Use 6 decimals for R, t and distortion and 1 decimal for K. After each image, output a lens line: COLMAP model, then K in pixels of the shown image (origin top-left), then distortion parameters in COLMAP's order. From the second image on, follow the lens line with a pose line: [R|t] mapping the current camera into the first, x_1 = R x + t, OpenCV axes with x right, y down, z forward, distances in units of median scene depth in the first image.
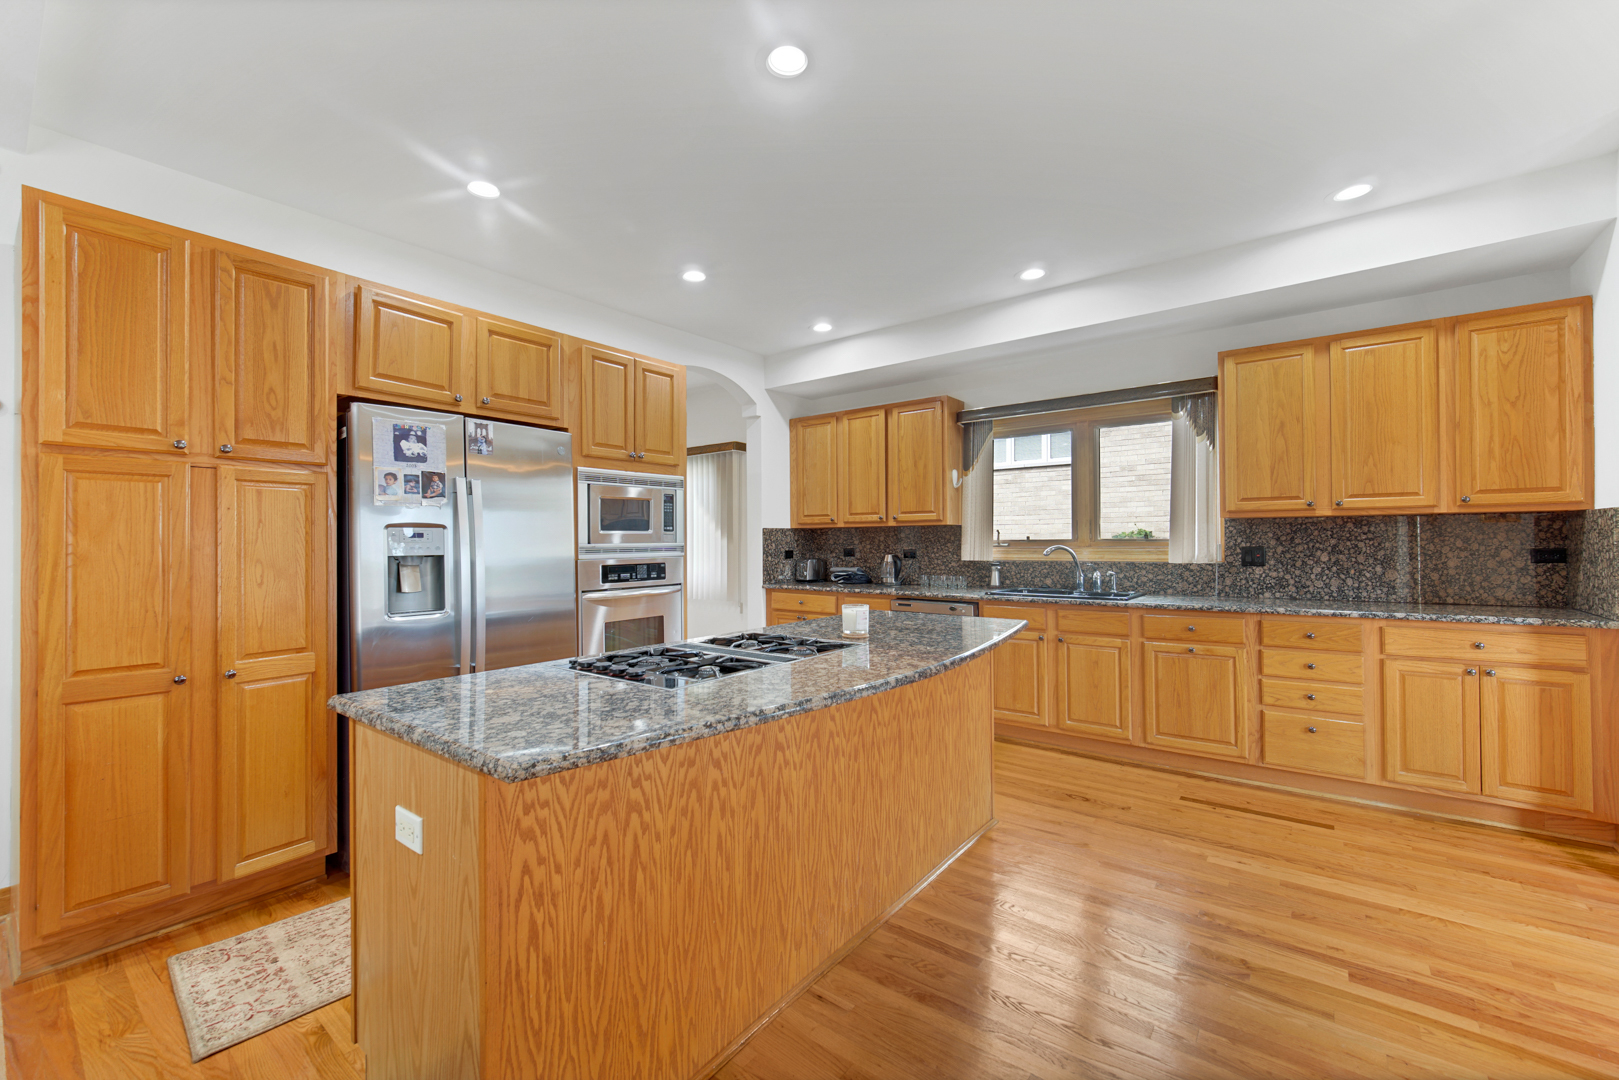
lens RADIAL K [[661.1, 0, 808.4], [0, 661.1, 535.5], [0, 0, 1]] dist [0.004046, 0.001005]
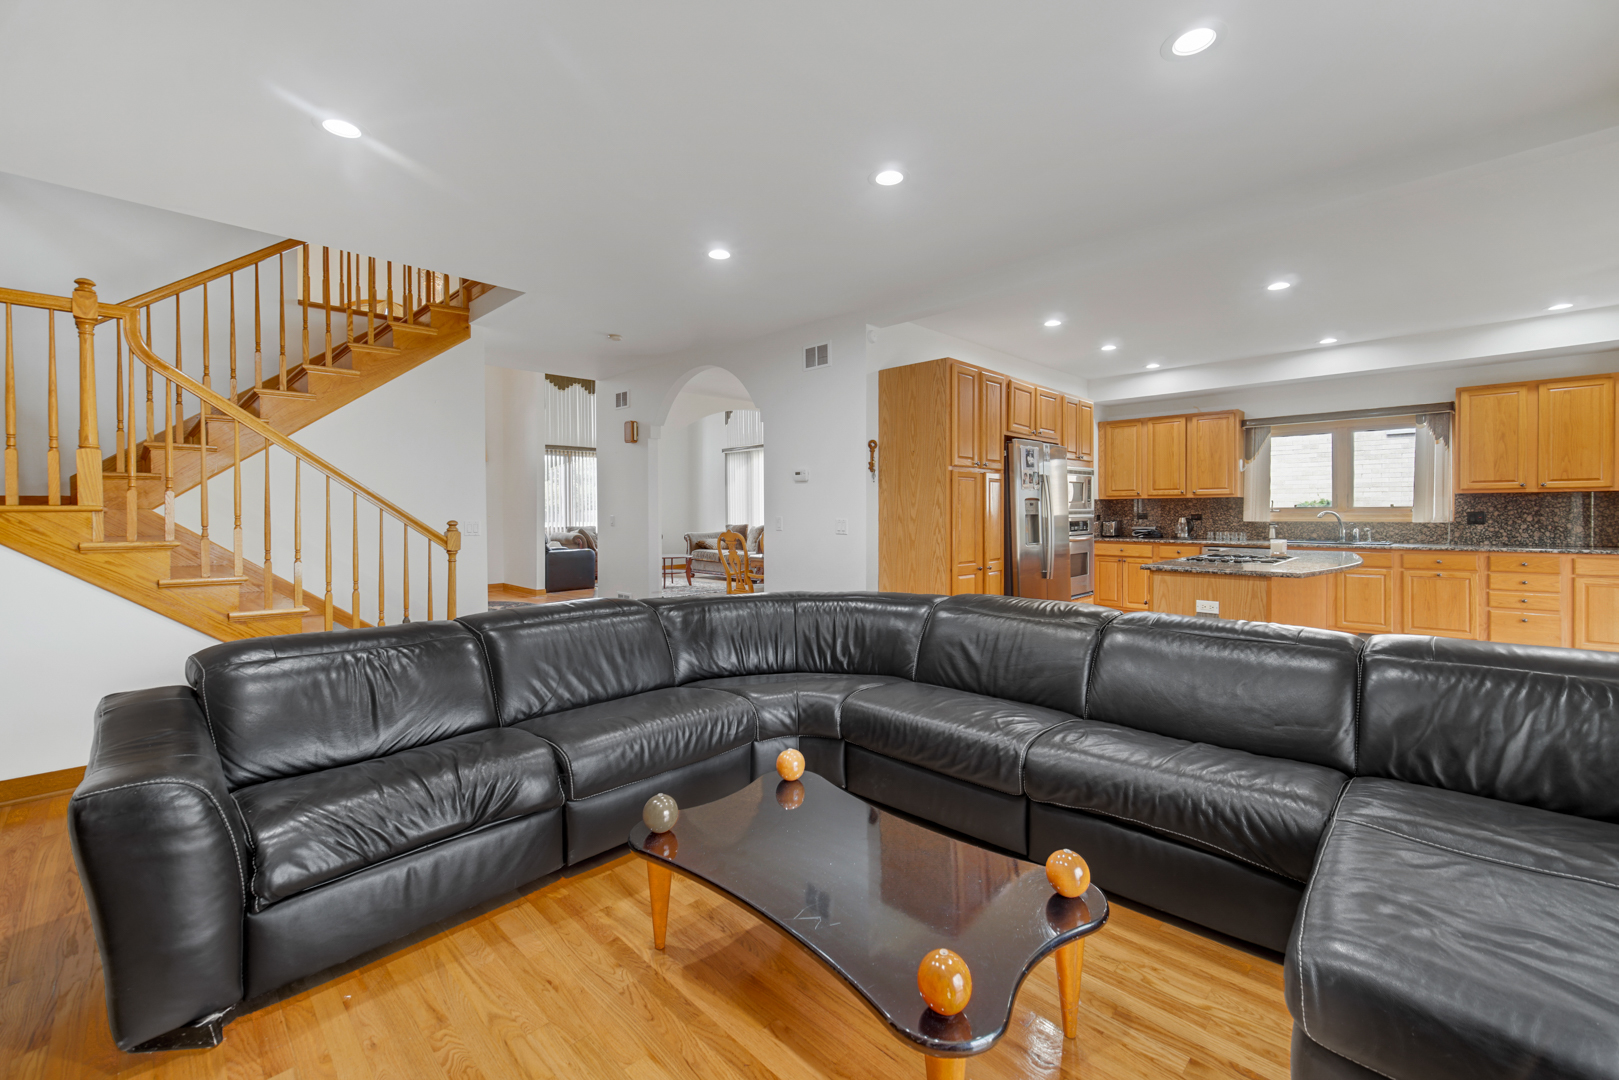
lens RADIAL K [[661.1, 0, 823.6], [0, 661.1, 515.6], [0, 0, 1]] dist [0.004046, 0.001005]
pose [[0.993995, 0.002790, -0.109391, -0.672543], [-0.000824, 0.999837, 0.018011, -0.000512], [0.109423, -0.017812, 0.993836, -0.706497]]
